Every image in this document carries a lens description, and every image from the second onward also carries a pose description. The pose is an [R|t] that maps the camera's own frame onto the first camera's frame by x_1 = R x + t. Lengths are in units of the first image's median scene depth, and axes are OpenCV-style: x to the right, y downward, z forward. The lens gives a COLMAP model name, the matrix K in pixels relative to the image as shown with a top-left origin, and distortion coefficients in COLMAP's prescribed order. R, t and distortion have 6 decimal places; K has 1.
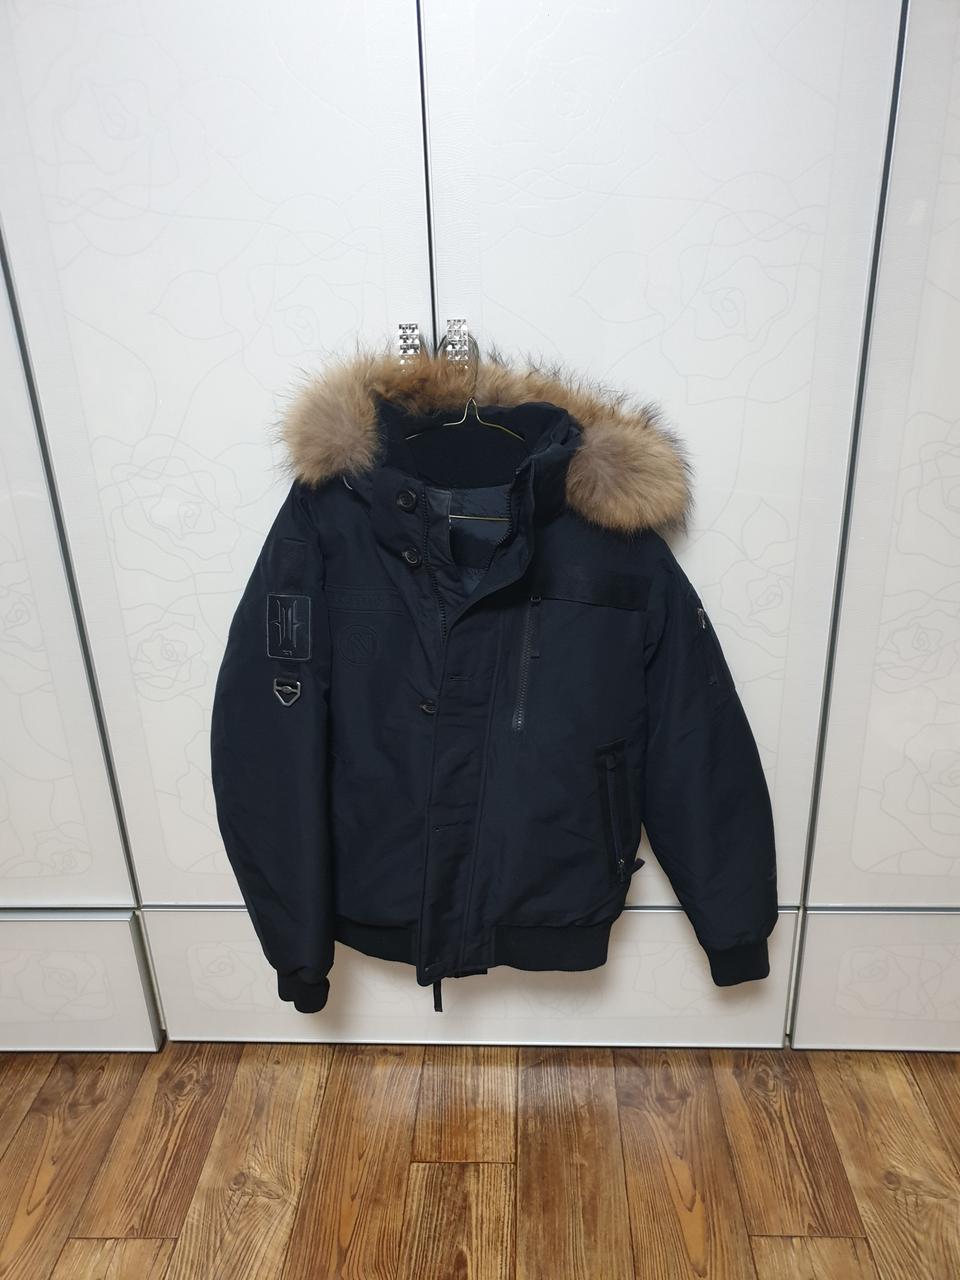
lens RADIAL K [[1037.3, 0, 473.8], [0, 1037.3, 647.7], [0, 0, 1]] dist [-0.024246, 0.066121]
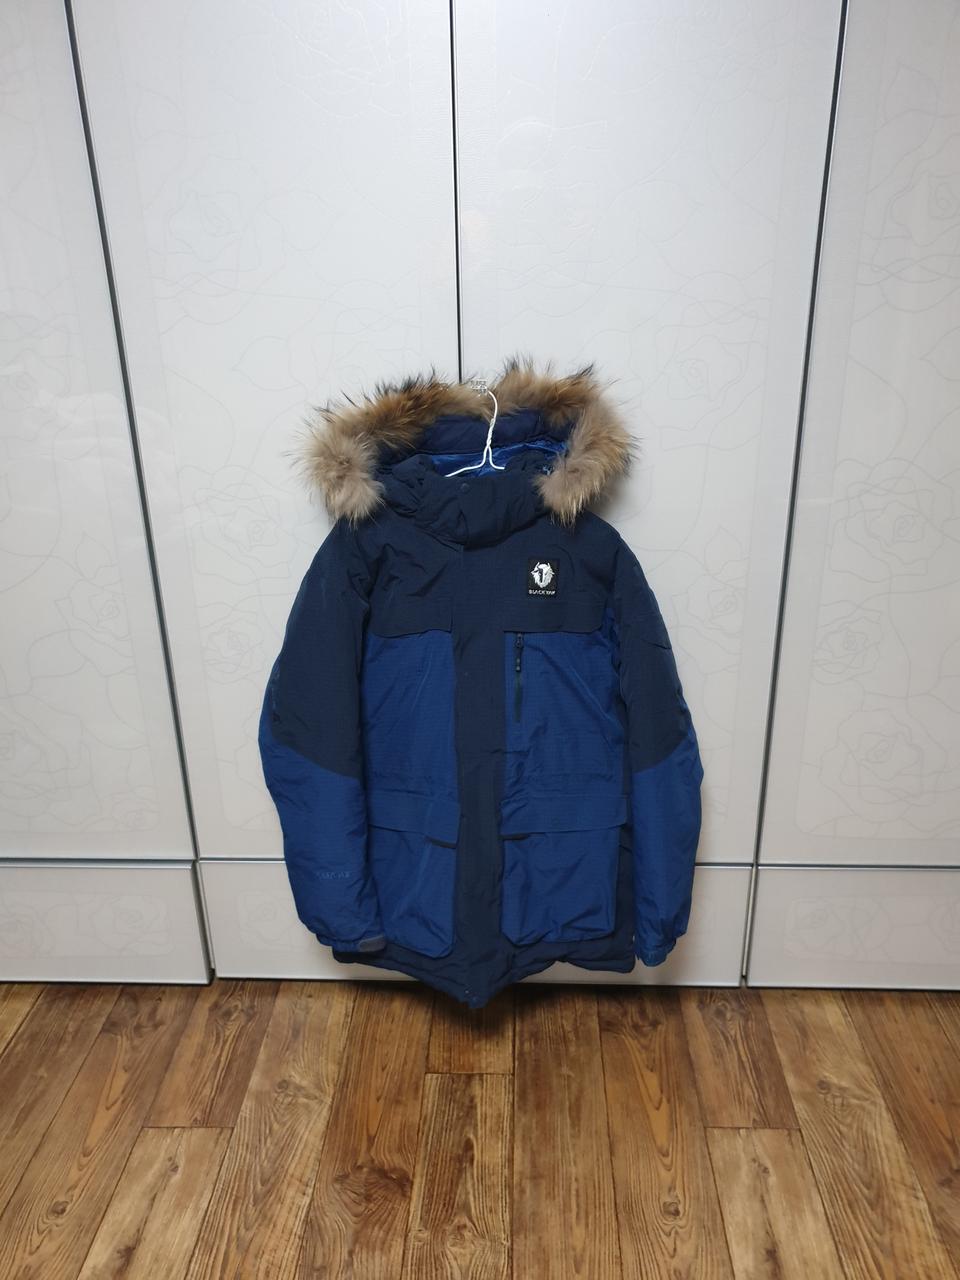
lens RADIAL K [[1037.3, 0, 478.0], [0, 1037.3, 646.6], [0, 0, 1]] dist [-0.024246, 0.066121]
pose [[0.999807, 0.014751, 0.012986, -0.023407], [-0.014599, 0.999825, -0.011704, 0.017732], [-0.013156, 0.011512, 0.999847, -0.201693]]
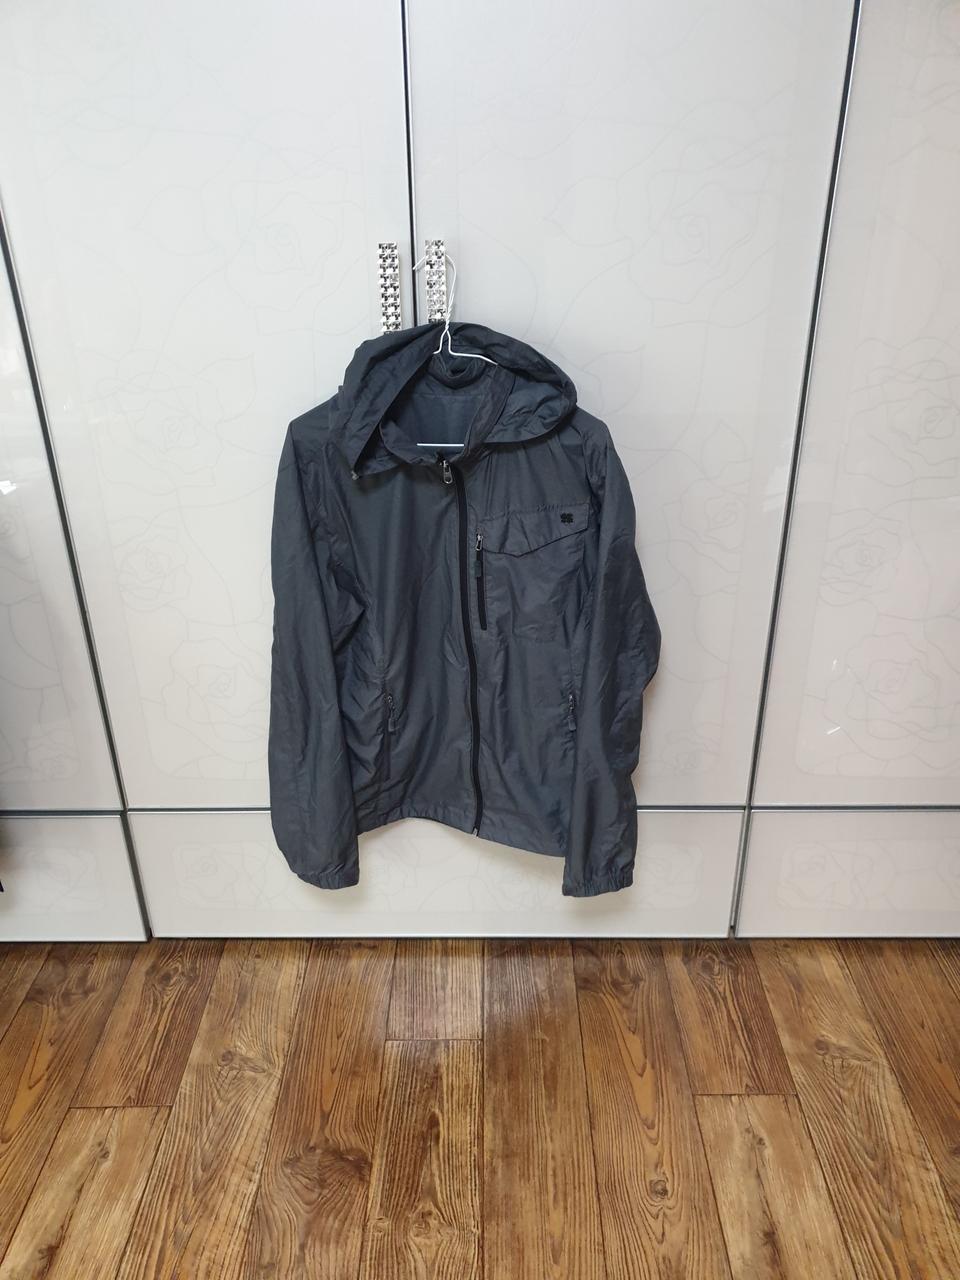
lens RADIAL K [[1037.3, 0, 470.7], [0, 1037.3, 666.5], [0, 0, 1]] dist [-0.024246, 0.066121]
pose [[0.999153, 0.002581, 0.041058, -0.017581], [-0.005556, 0.997353, 0.072496, 0.027948], [-0.040762, -0.072663, 0.996523, -0.054908]]
